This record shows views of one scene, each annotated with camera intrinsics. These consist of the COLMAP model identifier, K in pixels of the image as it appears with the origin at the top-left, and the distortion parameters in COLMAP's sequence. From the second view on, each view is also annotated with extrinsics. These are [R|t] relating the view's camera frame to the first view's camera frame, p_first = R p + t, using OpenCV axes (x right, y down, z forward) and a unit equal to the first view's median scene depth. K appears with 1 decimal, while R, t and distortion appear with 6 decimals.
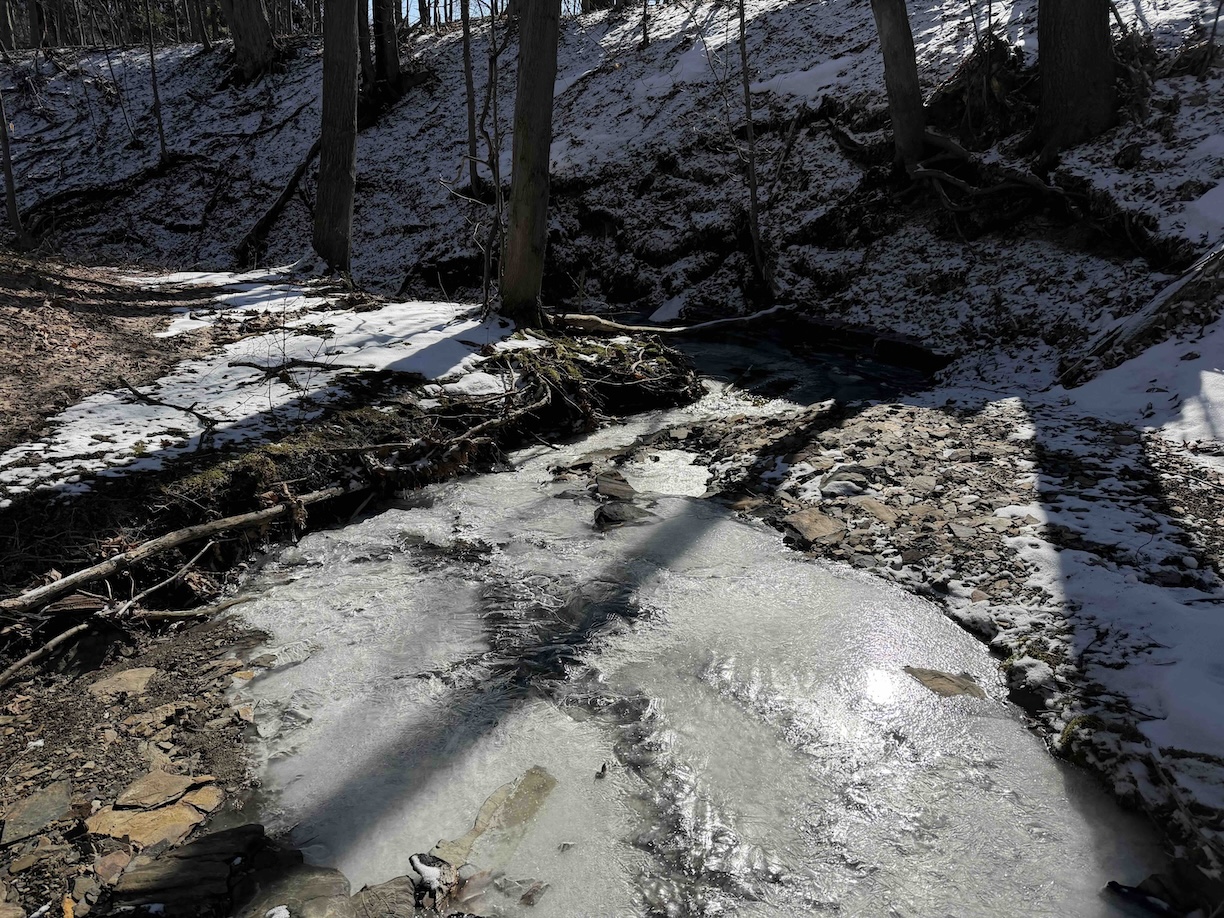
lens RADIAL K [[859.0, 0, 605.4], [0, 859.0, 458.5], [0, 0, 1]] dist [0.095129, -0.136580]
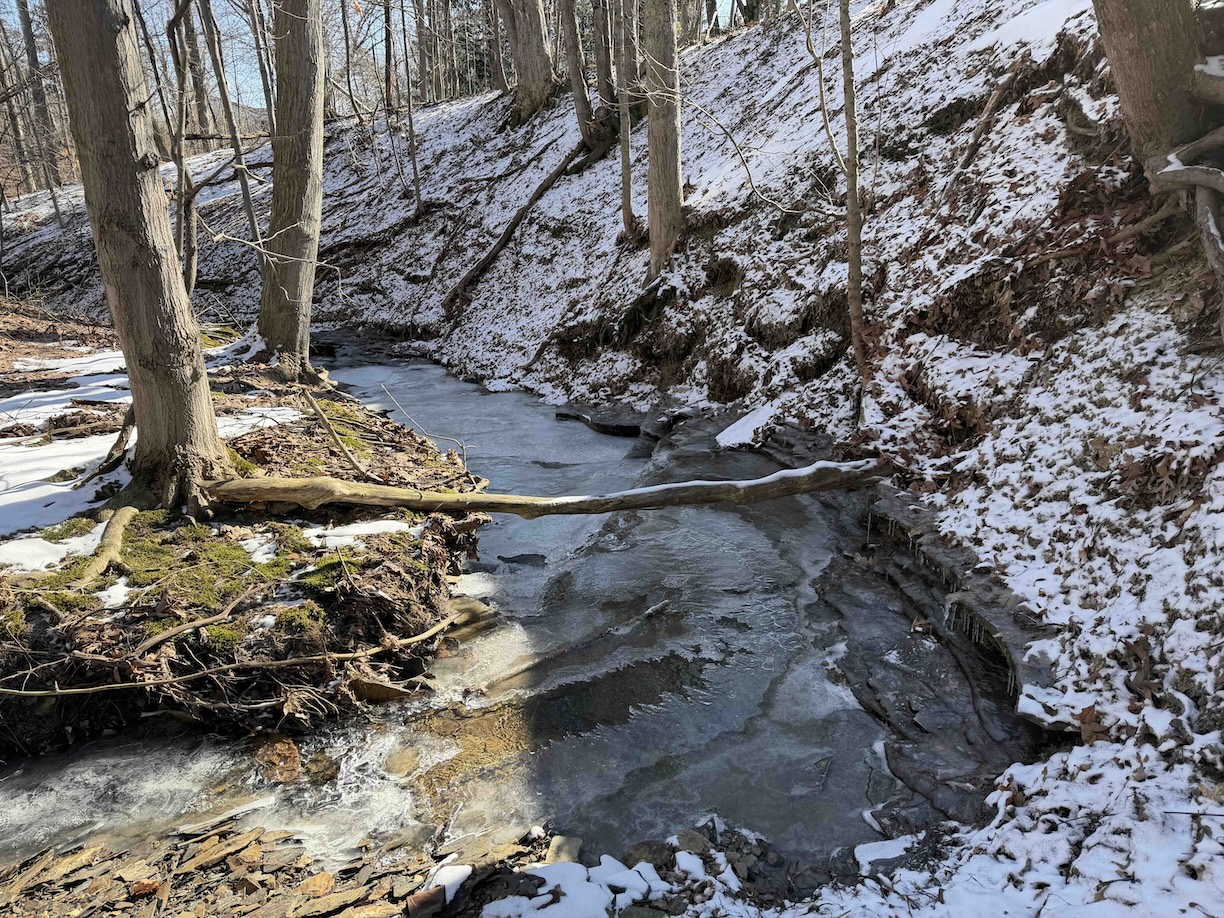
lens RADIAL K [[853.1, 0, 605.8], [0, 853.1, 461.5], [0, 0, 1]] dist [0.070310, -0.068987]
pose [[0.876841, 0.094078, -0.471486, 0.253593], [-0.105713, 0.994395, 0.001819, -0.130916], [0.469015, 0.048247, 0.881872, 0.406902]]
